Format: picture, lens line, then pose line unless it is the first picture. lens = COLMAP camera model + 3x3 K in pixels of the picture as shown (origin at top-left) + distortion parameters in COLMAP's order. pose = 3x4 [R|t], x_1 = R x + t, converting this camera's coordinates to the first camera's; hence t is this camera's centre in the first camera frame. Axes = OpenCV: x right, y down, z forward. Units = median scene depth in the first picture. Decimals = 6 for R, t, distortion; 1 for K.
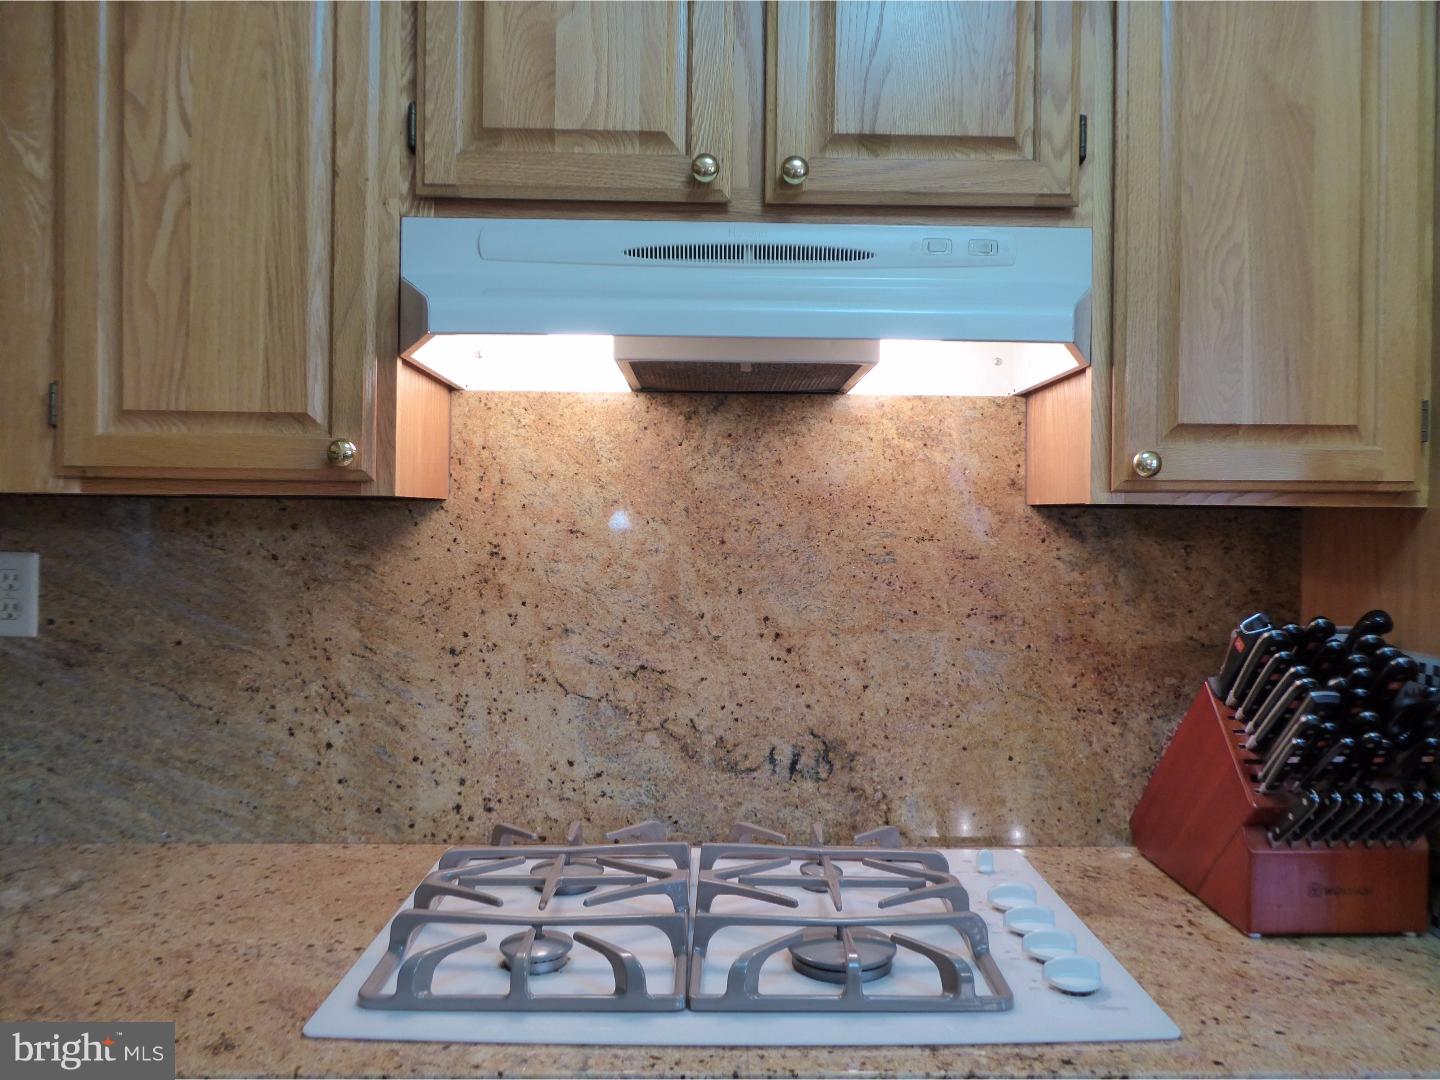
lens RADIAL K [[1119.3, 0, 718.9], [0, 1119.3, 530.2], [0, 0, 1]] dist [-0.014317, 0.019606]
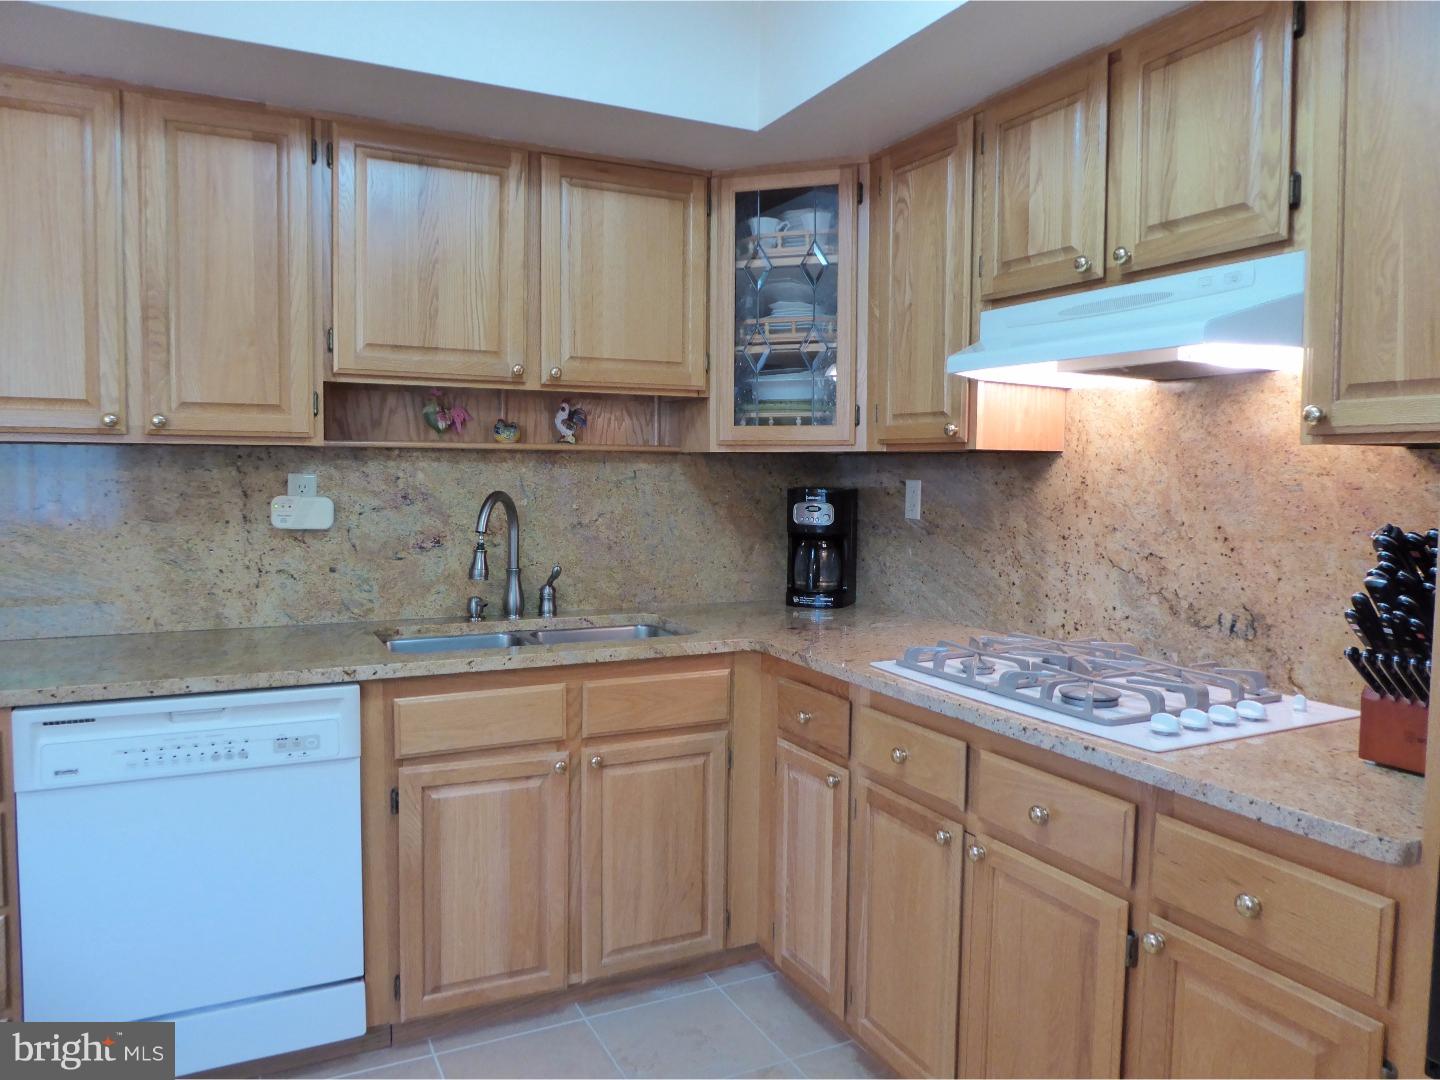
lens RADIAL K [[1020.6, 0, 726.9], [0, 1020.6, 530.5], [0, 0, 1]] dist [-0.031647, 0.020042]
pose [[0.436563, 0.049535, -0.898309, 0.975443], [-0.019525, 0.998770, 0.045586, 0.034268], [0.899462, -0.002361, 0.436993, -0.184128]]
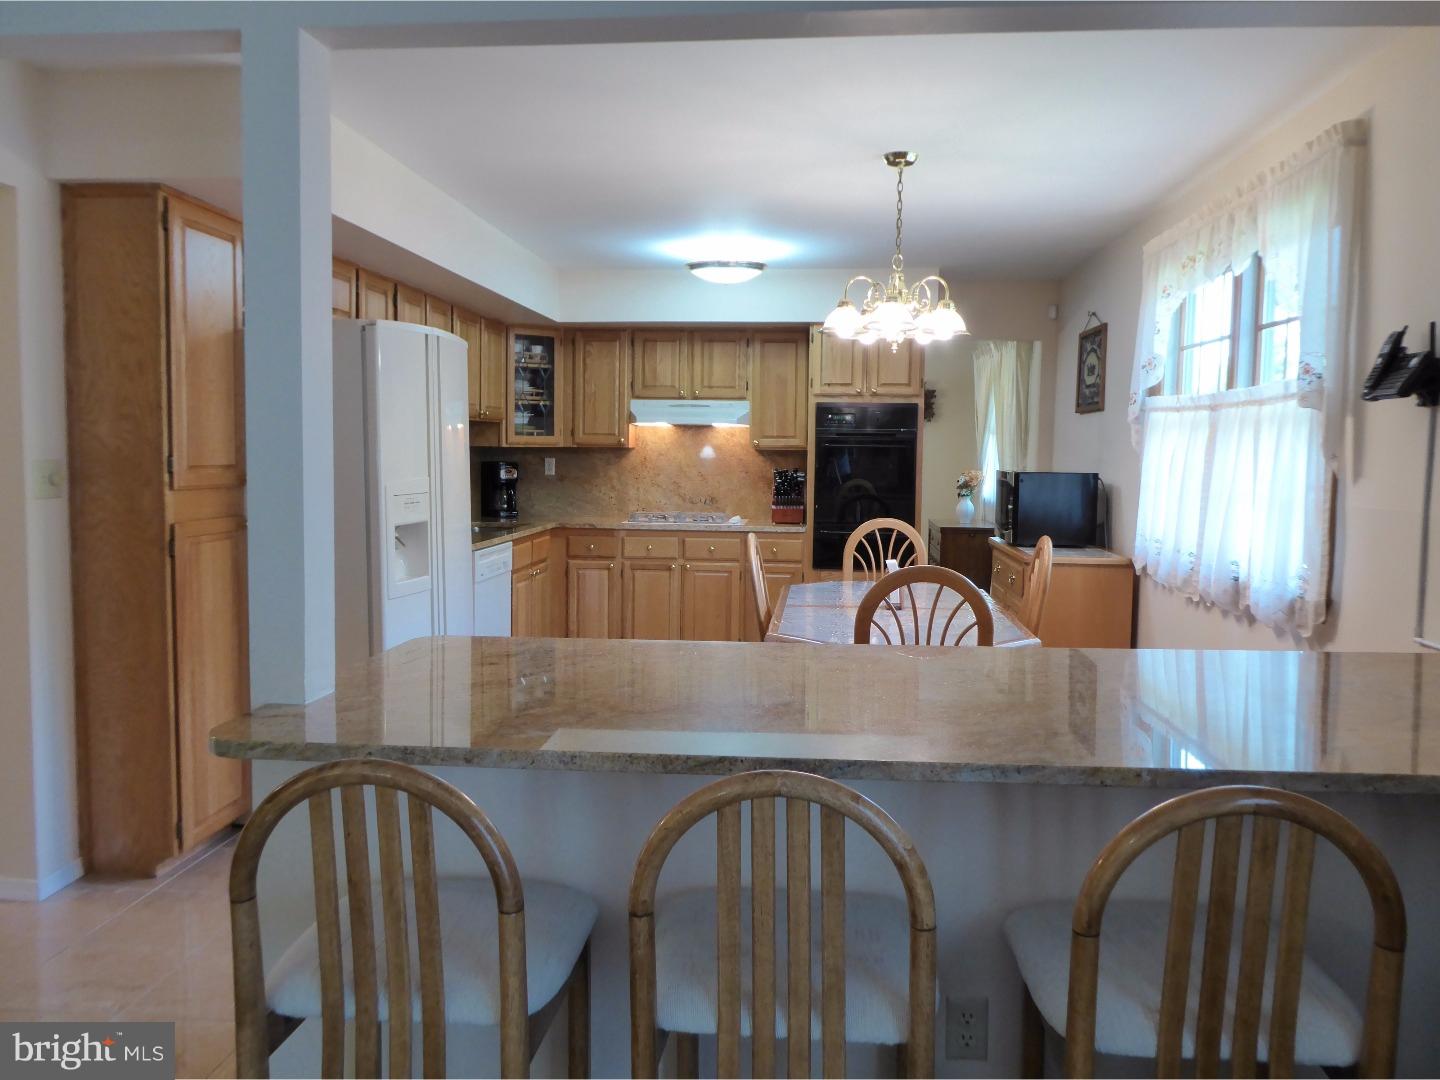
lens RADIAL K [[1119.3, 0, 721.0], [0, 1119.3, 540.8], [0, 0, 1]] dist [-0.014317, 0.019606]
pose [[0.995092, 0.010883, -0.098357, 0.625961], [-0.004488, 0.997875, 0.065002, 0.059433], [0.098856, -0.064241, 0.993026, -3.905541]]
